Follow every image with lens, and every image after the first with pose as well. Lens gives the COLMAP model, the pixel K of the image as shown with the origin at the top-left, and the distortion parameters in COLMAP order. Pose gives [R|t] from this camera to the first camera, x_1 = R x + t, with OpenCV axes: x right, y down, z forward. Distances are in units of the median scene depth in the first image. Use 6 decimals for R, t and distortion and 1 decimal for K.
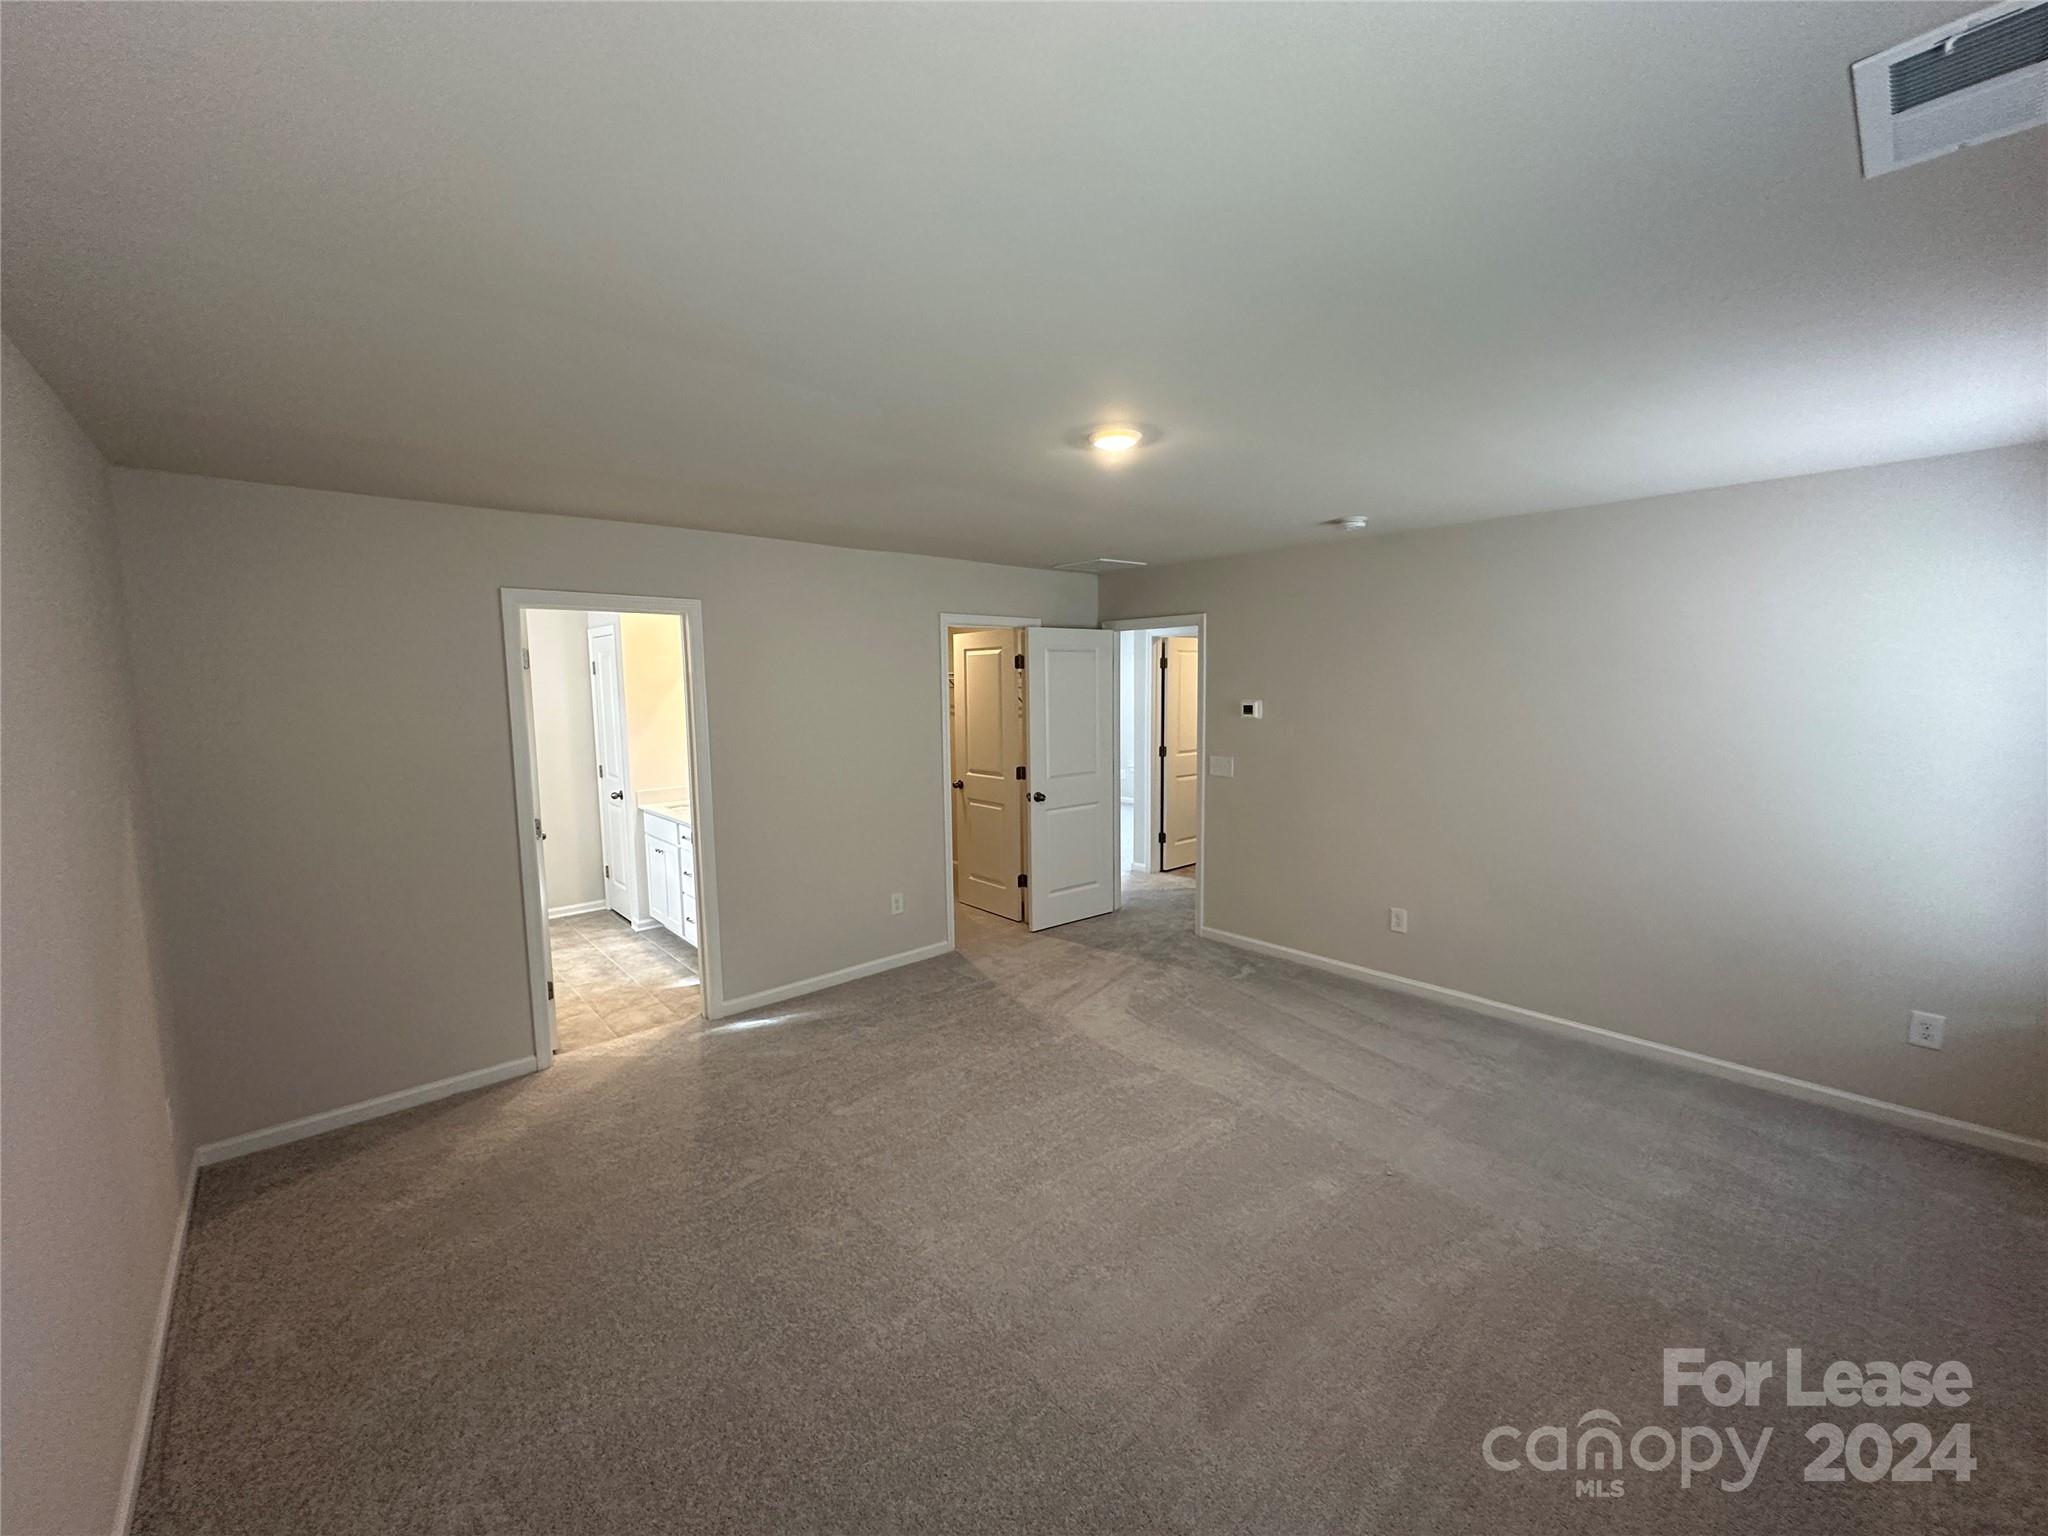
lens RADIAL K [[820.7, 0, 1023.0], [0, 820.7, 755.7], [0, 0, 1]] dist [-0.000544, 0.000730]
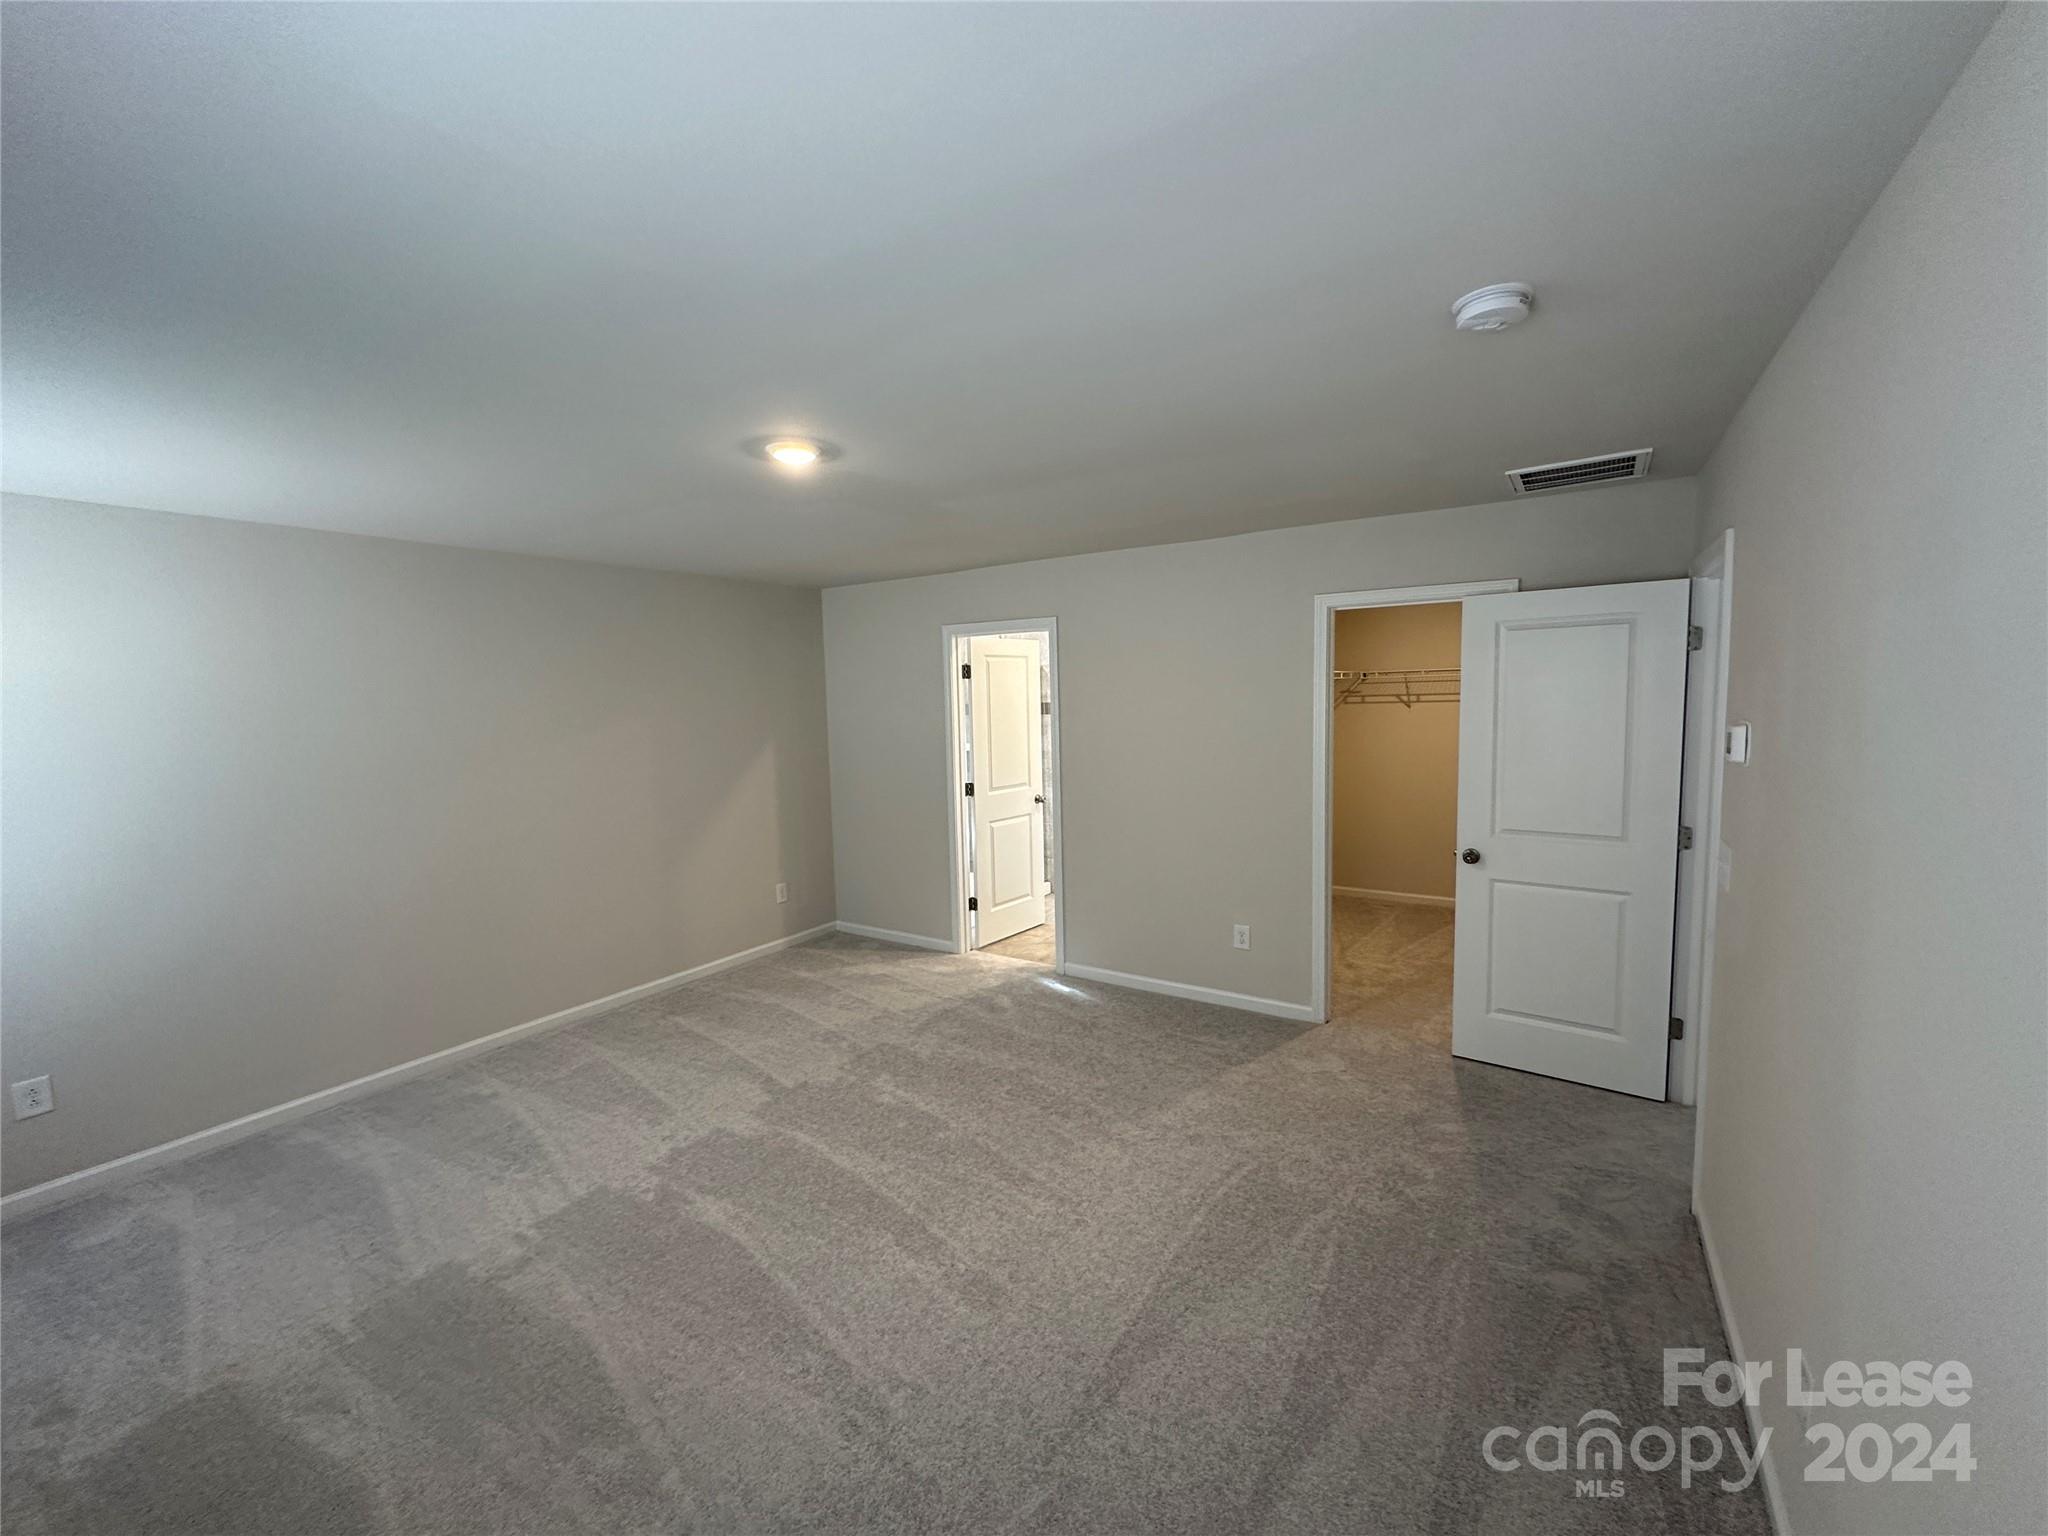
lens RADIAL K [[820.7, 0, 1026.6], [0, 820.7, 763.4], [0, 0, 1]] dist [-0.000544, 0.000730]
pose [[0.249867, 0.092338, -0.963867, 0.827871], [-0.065446, 0.994777, 0.078333, -0.077161], [0.966066, 0.043509, 0.254606, 0.740615]]
